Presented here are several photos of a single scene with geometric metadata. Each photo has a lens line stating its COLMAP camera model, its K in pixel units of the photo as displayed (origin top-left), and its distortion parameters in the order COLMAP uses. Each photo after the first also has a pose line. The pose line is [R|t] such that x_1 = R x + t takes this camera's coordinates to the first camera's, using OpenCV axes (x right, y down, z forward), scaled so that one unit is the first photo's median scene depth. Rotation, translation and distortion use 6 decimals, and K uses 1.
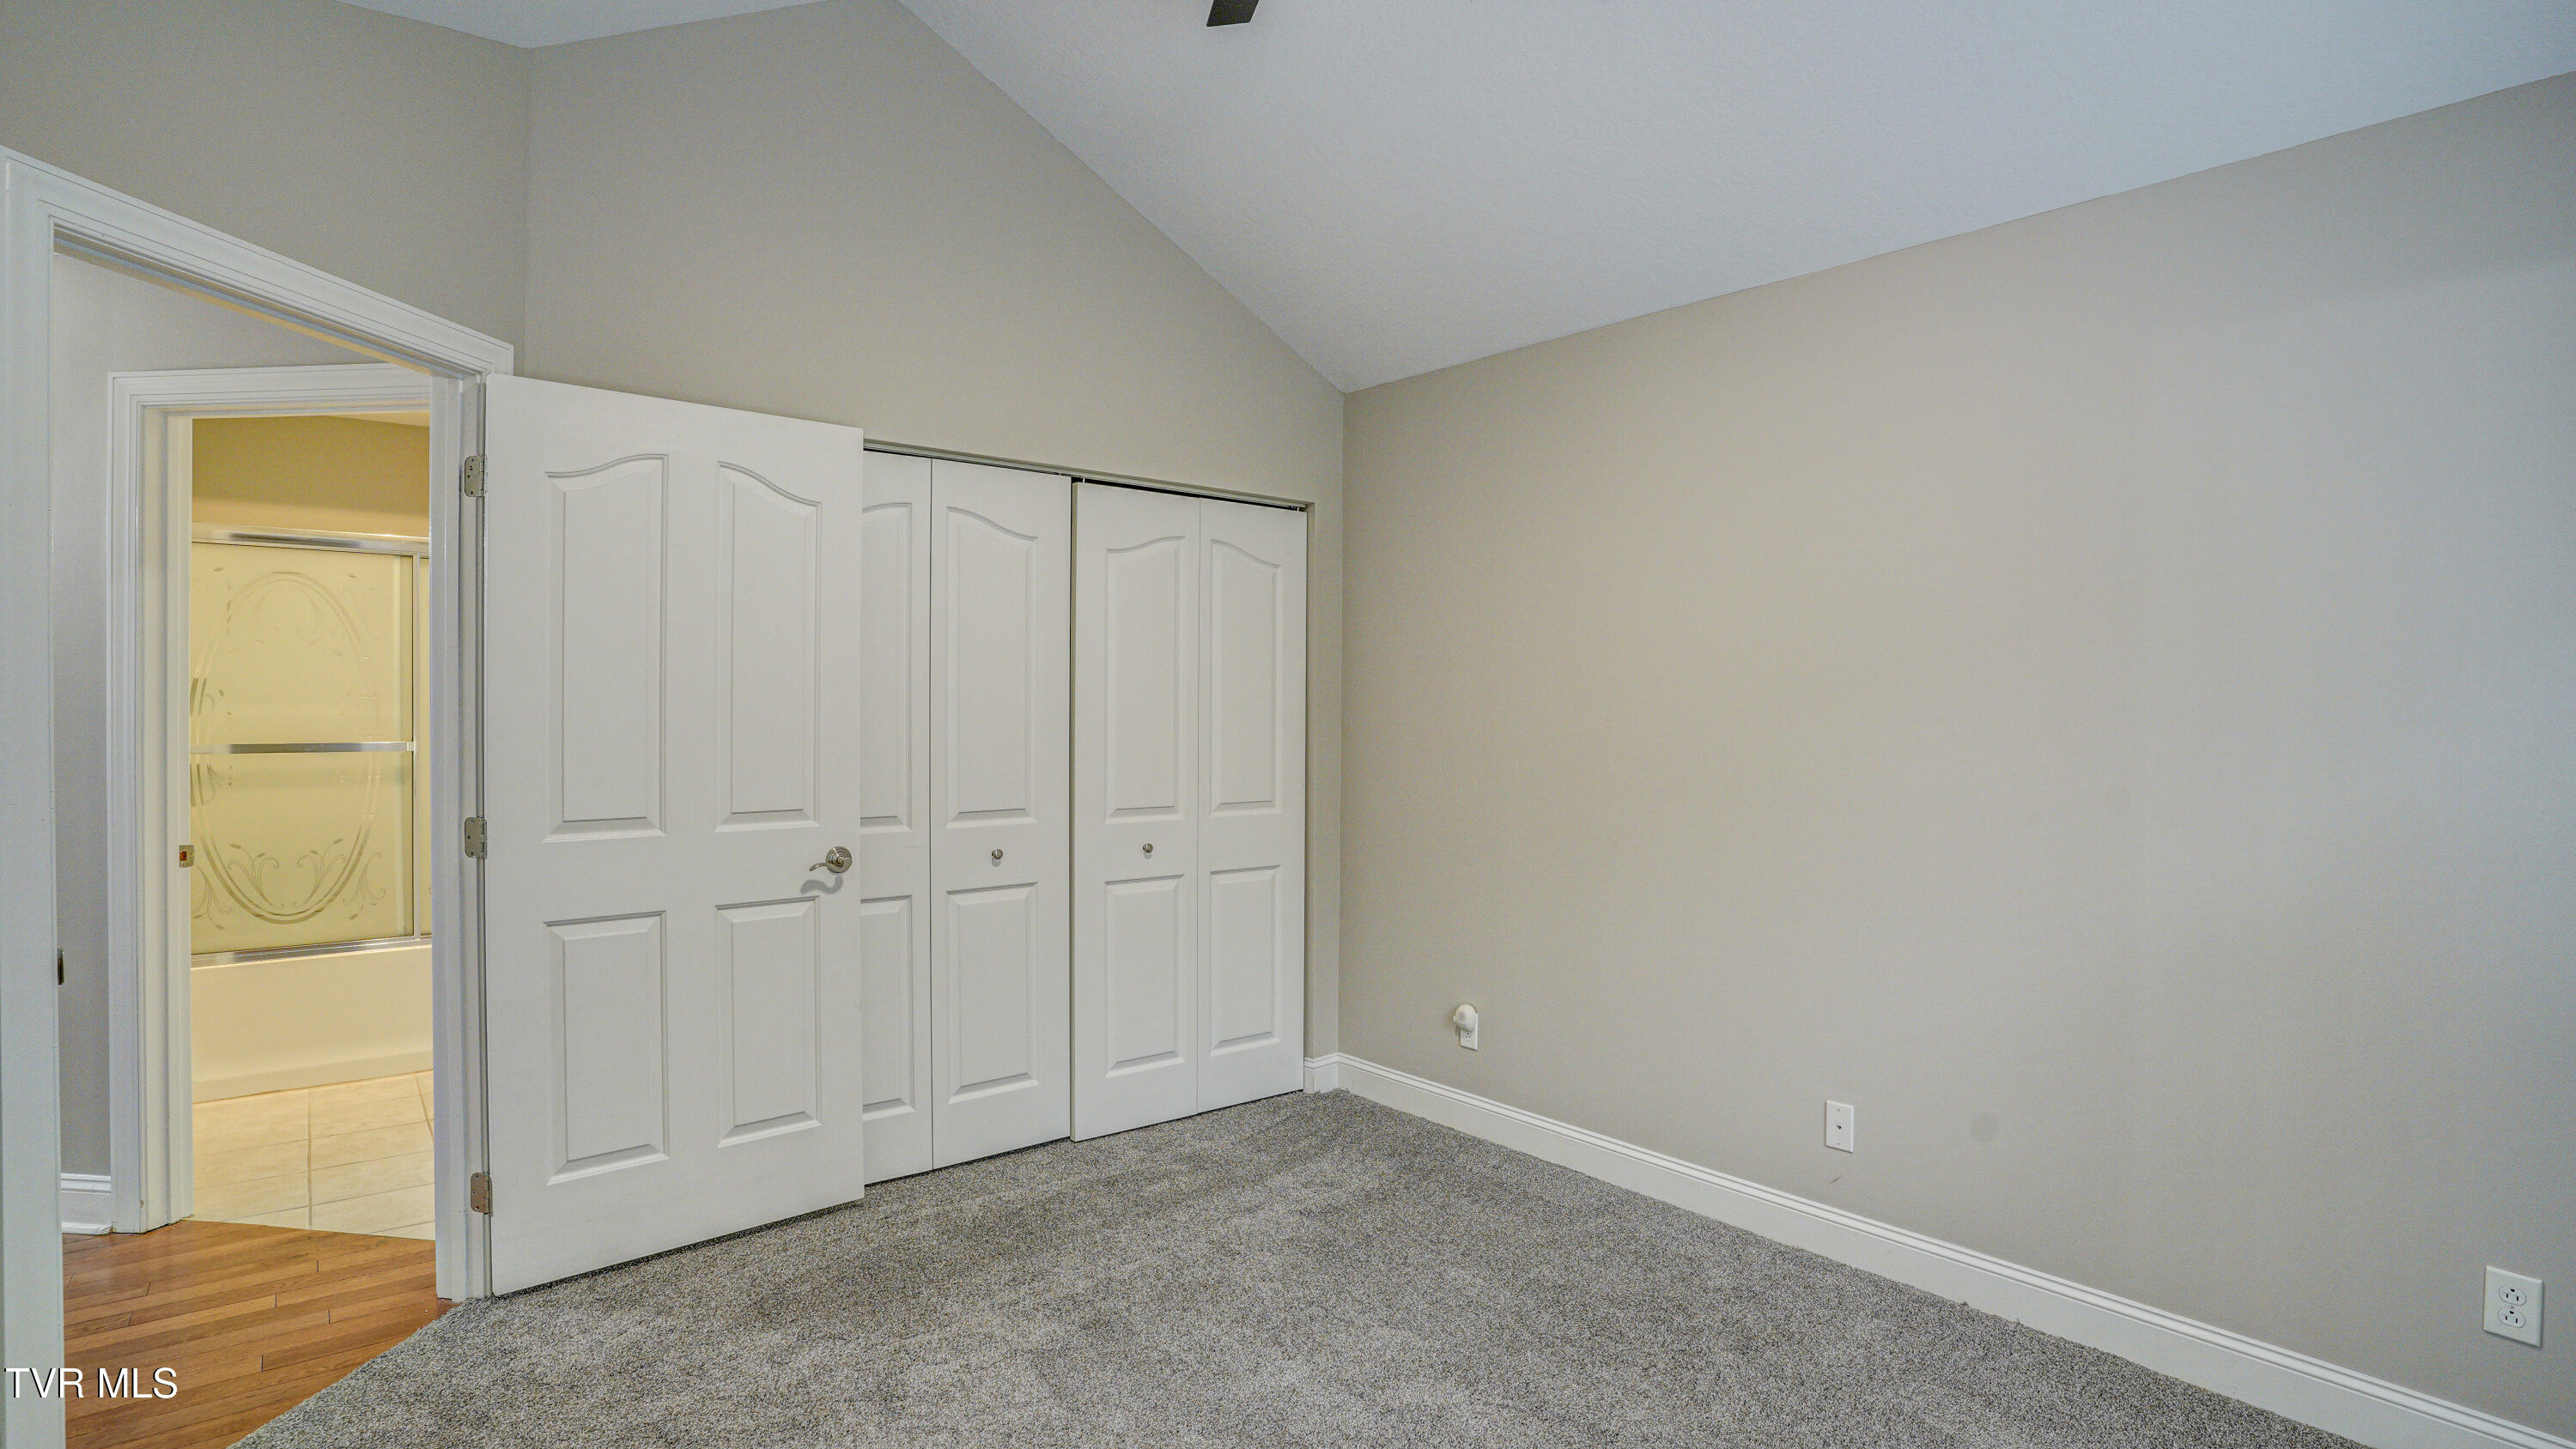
lens RADIAL K [[1266.3, 0, 1294.8], [0, 1266.3, 717.5], [0, 0, 1]] dist [-0.078178, 0.035640]
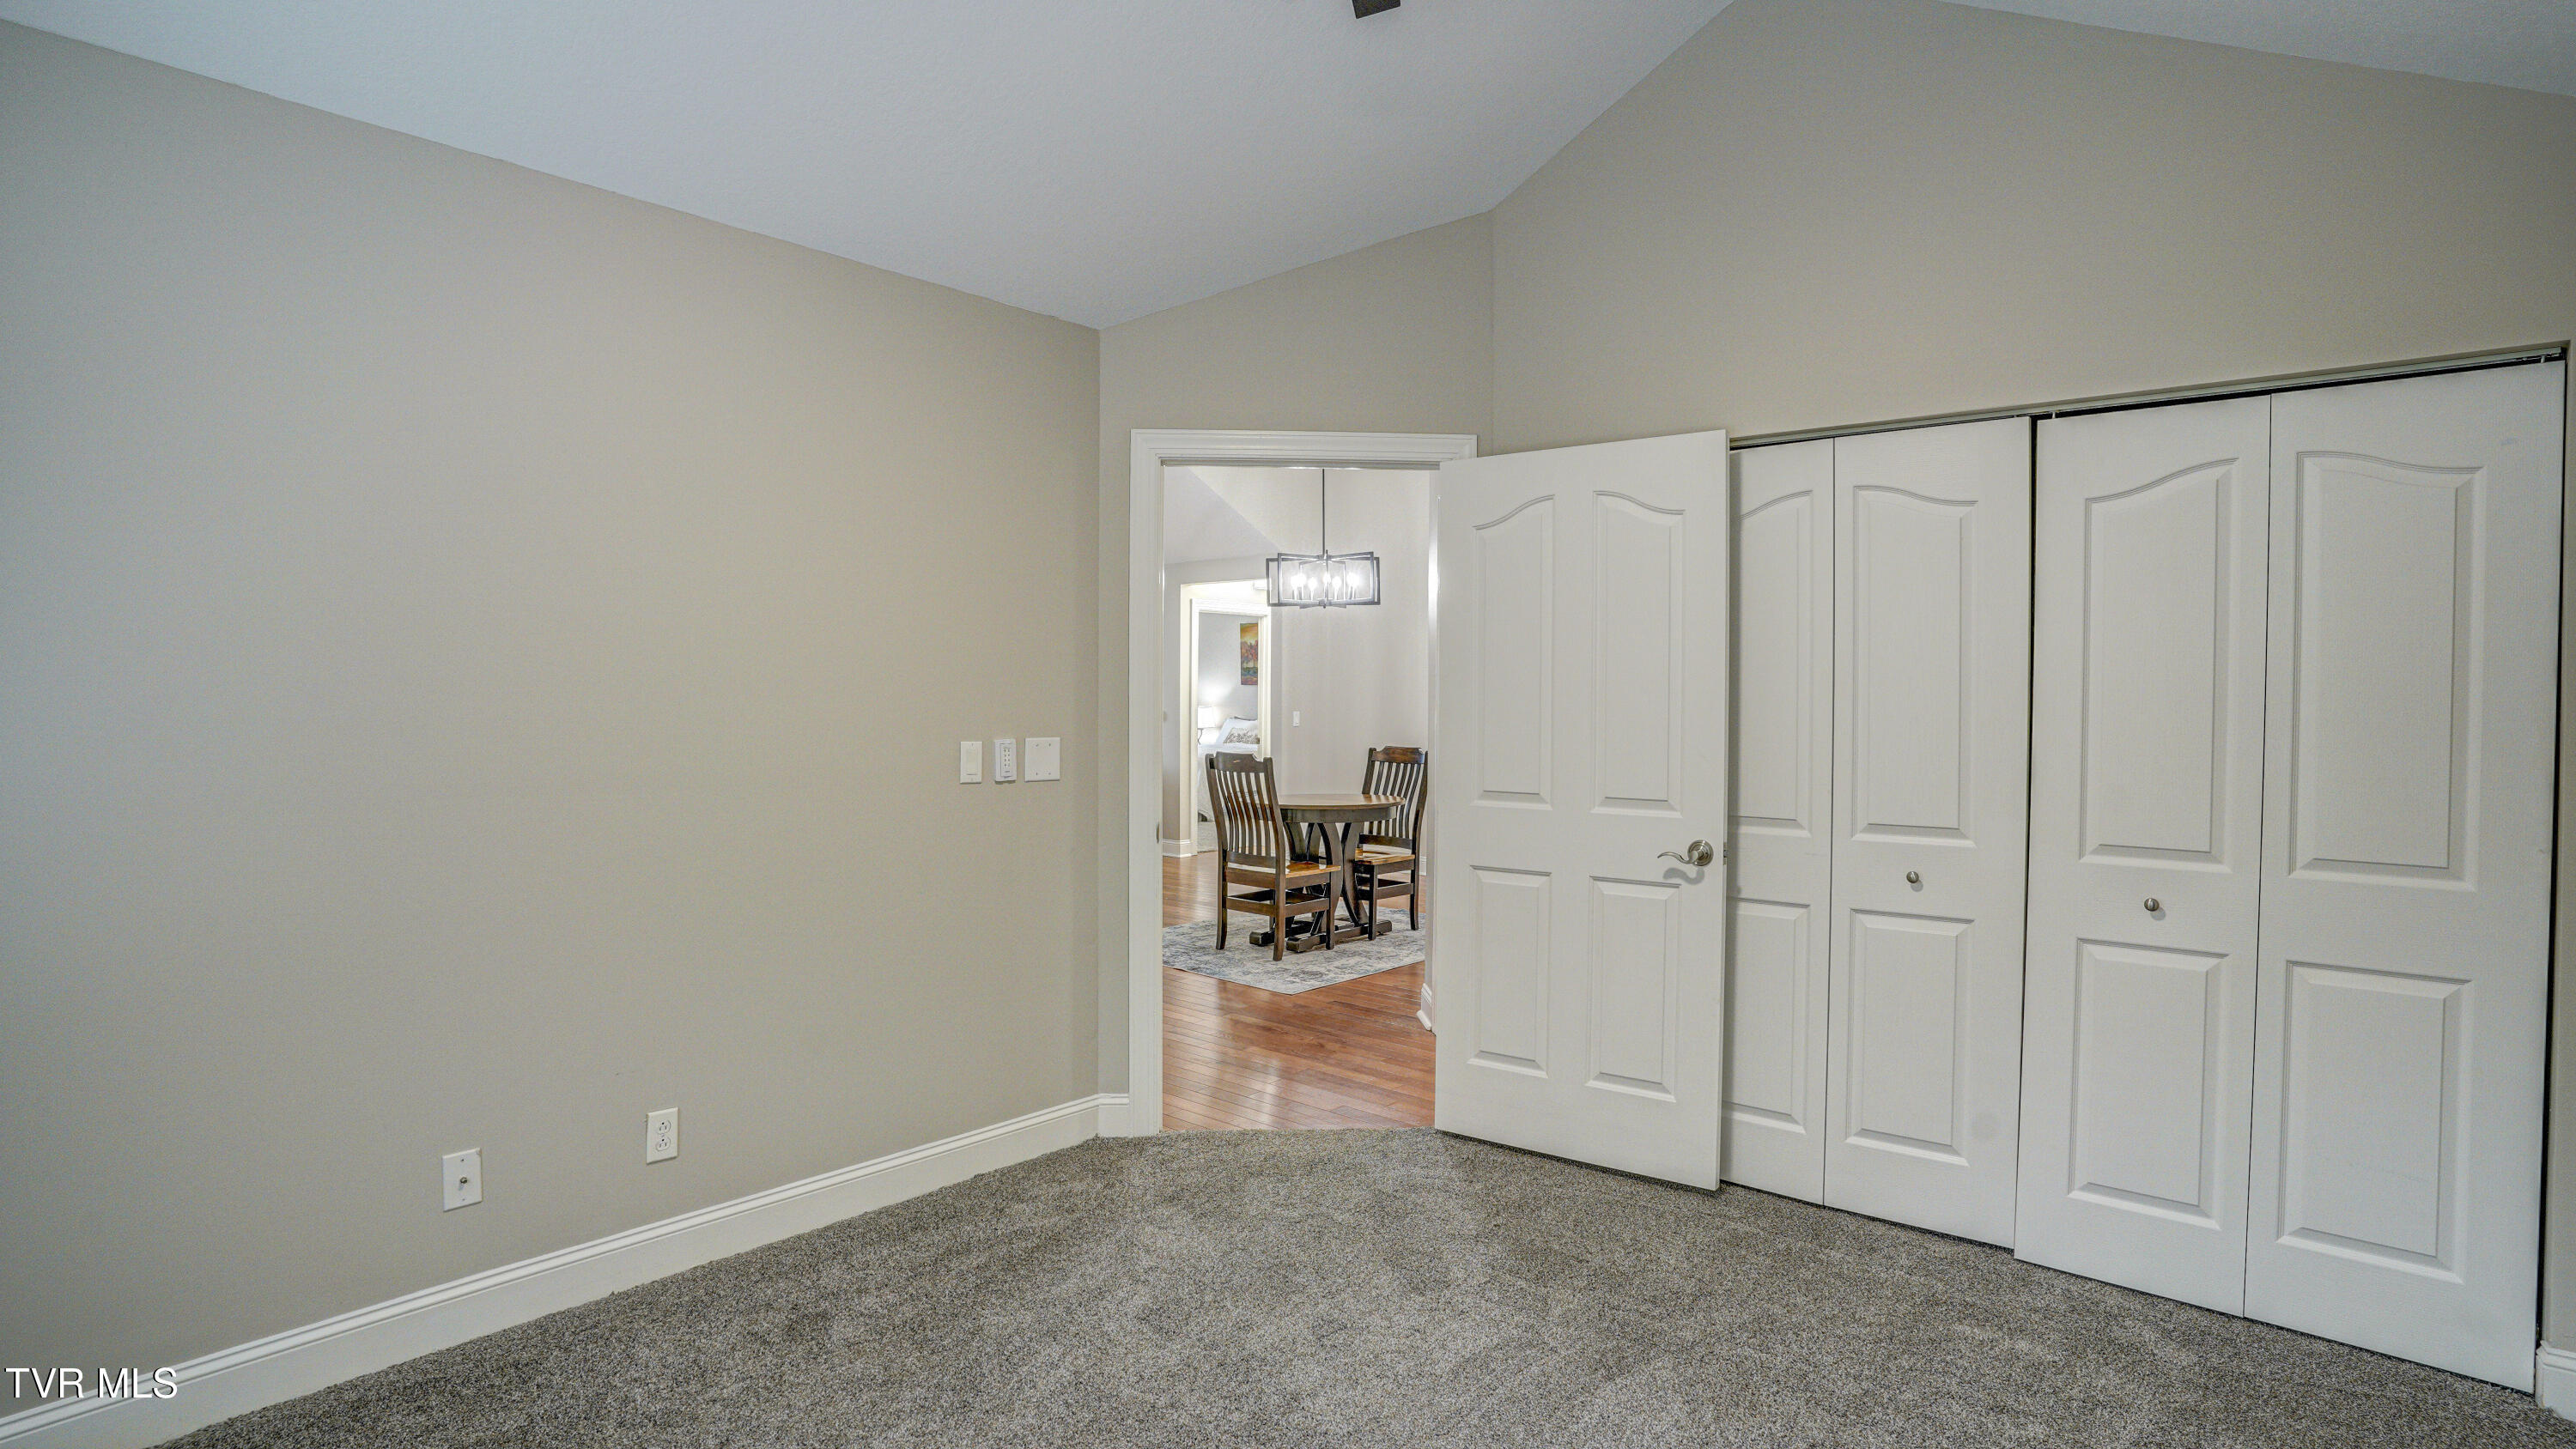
lens RADIAL K [[1266.3, 0, 1294.8], [0, 1266.3, 717.5], [0, 0, 1]] dist [-0.078178, 0.035640]
pose [[0.173192, 0.009398, -0.984843, 0.589353], [-0.016849, 0.999836, 0.006578, 0.000818], [0.984744, 0.015455, 0.173322, 0.484677]]
